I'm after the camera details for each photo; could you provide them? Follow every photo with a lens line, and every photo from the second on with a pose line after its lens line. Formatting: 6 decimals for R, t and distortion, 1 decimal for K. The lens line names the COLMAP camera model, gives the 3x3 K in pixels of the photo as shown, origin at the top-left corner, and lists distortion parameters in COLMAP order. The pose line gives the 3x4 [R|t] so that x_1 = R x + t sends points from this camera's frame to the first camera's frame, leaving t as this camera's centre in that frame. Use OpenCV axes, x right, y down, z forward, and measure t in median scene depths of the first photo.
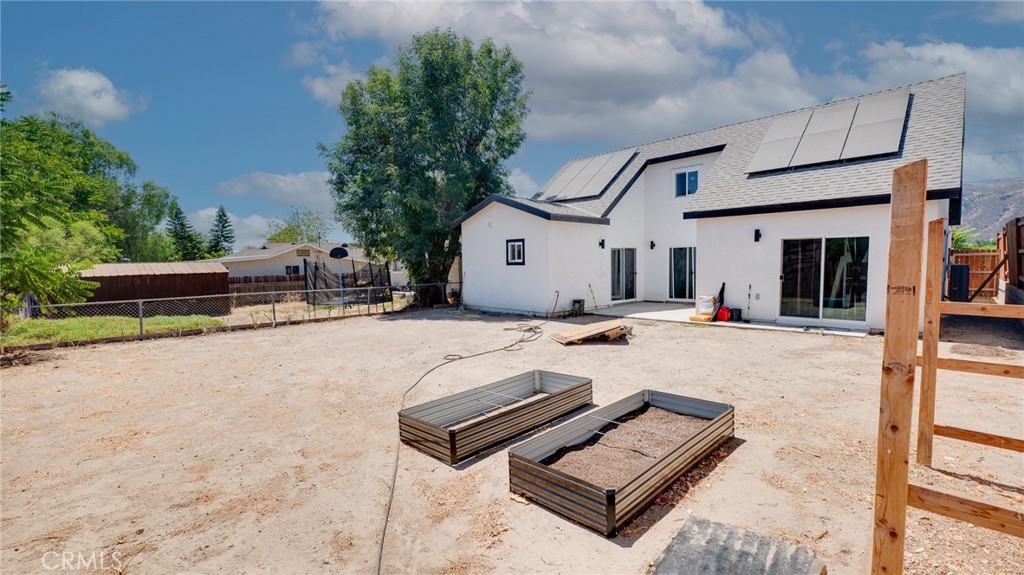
lens RADIAL K [[441.3, 0, 508.7], [0, 441.3, 292.1], [0, 0, 1]] dist [0.000243, -0.000661]
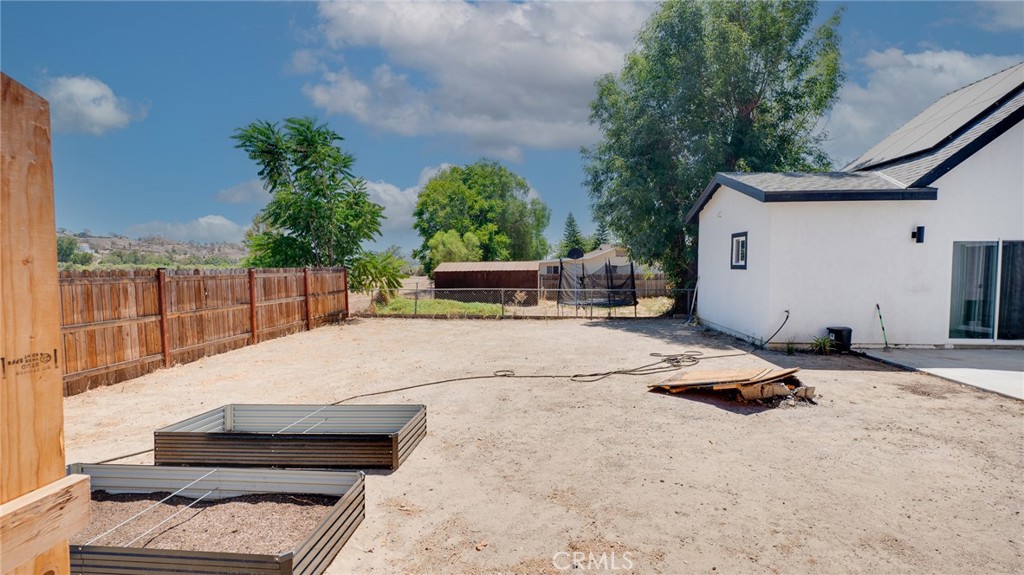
lens RADIAL K [[441.3, 0, 511.1], [0, 441.3, 291.6], [0, 0, 1]] dist [0.000243, -0.000661]
pose [[0.659139, 0.059325, -0.749677, 0.308418], [-0.060108, 0.997850, 0.026115, -0.021356], [0.749615, 0.027848, 0.661288, 0.252775]]
